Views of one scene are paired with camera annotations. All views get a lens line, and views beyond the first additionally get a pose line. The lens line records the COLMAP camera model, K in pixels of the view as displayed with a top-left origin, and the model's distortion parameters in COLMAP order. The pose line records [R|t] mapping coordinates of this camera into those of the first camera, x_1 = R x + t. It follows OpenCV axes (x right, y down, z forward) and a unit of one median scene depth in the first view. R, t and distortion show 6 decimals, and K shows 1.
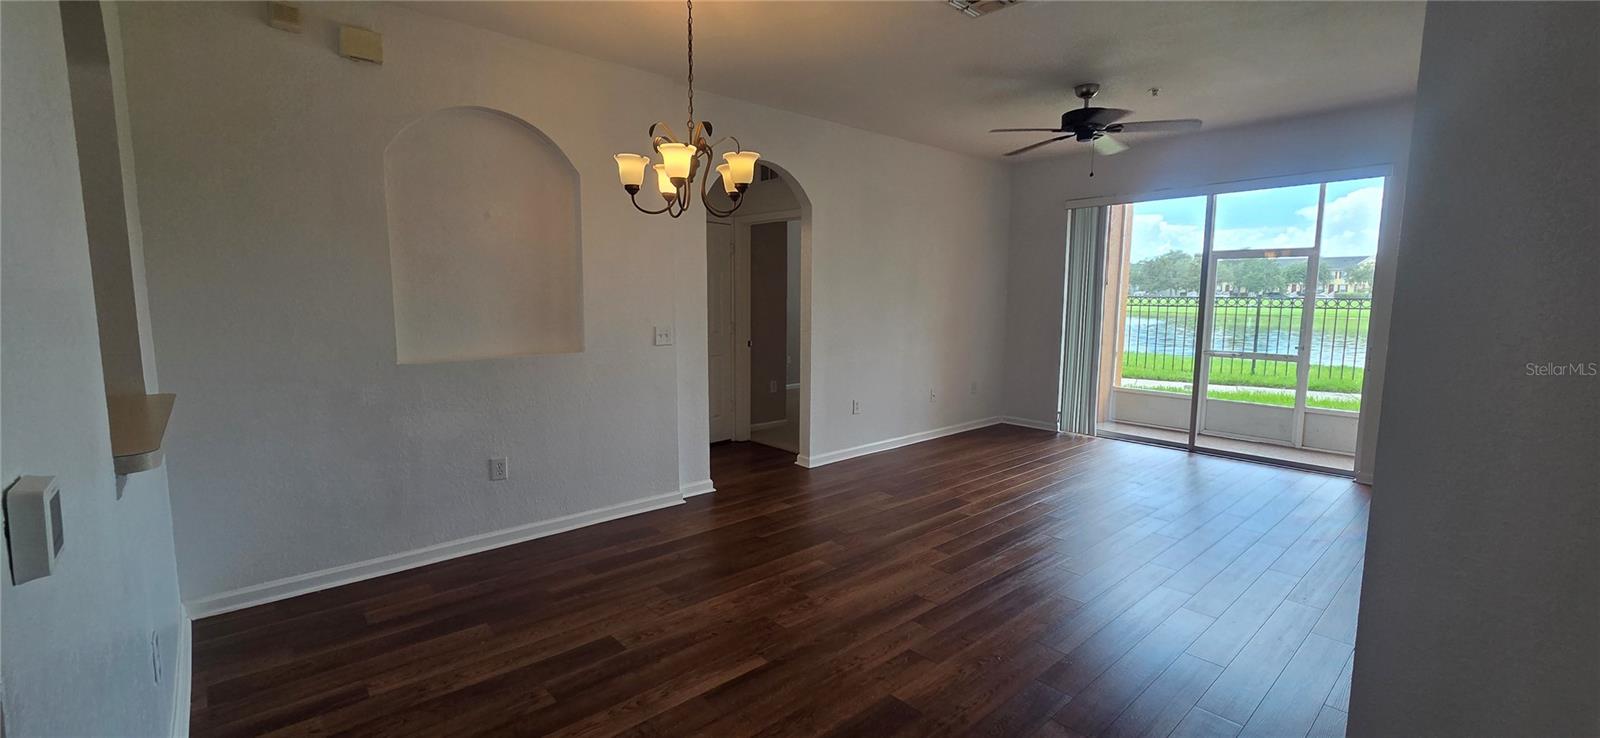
lens RADIAL K [[653.9, 0, 800.0], [0, 653.9, 369.0], [0, 0, 1]] dist [-0.001371, -0.000028]
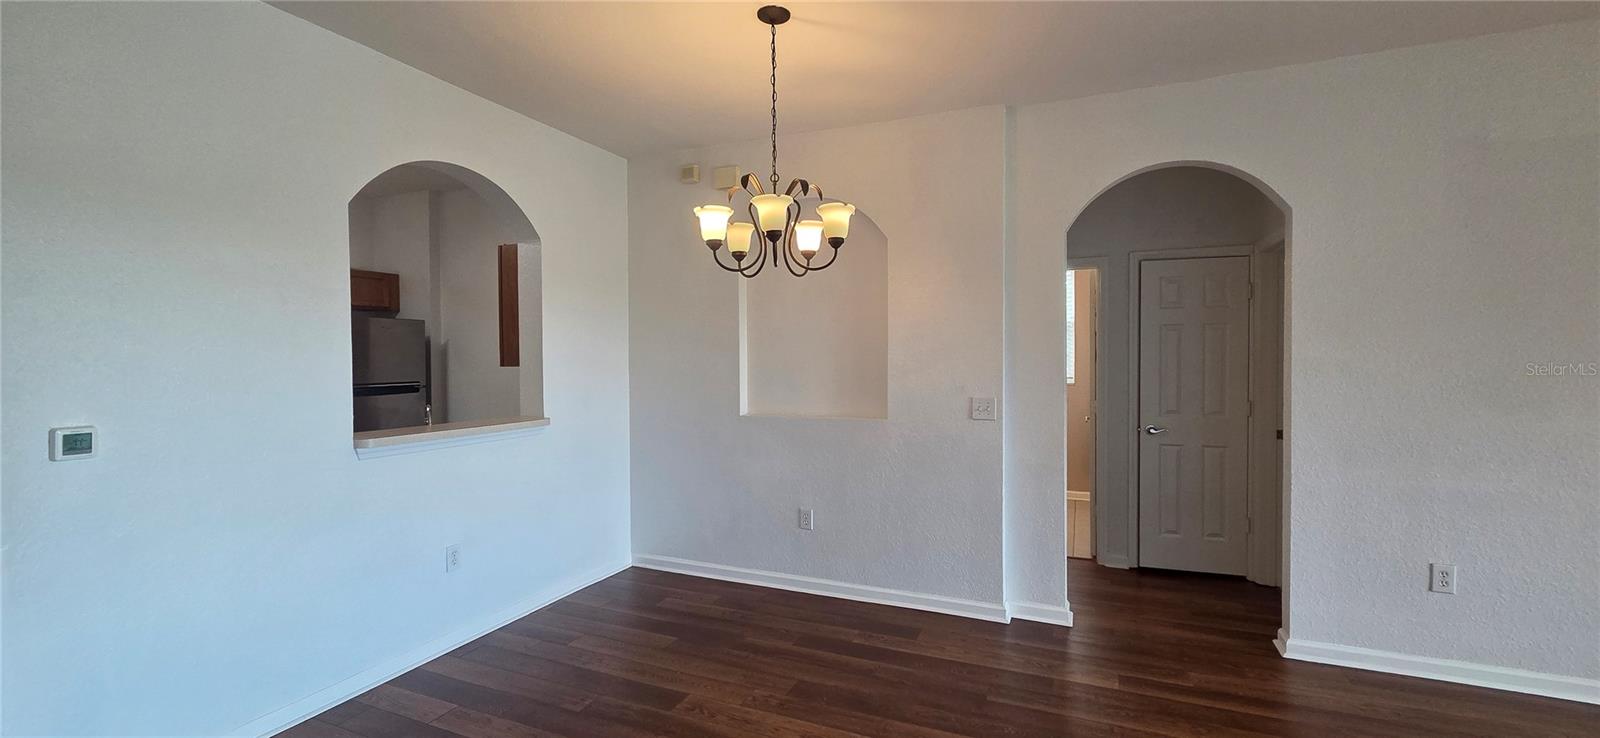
lens RADIAL K [[653.9, 0, 800.0], [0, 653.9, 369.0], [0, 0, 1]] dist [-0.001371, -0.000028]
pose [[0.433321, 0.011058, -0.901172, 0.520147], [-0.104645, 0.993779, -0.038123, -0.053974], [0.895144, 0.110823, 0.431782, 0.497511]]
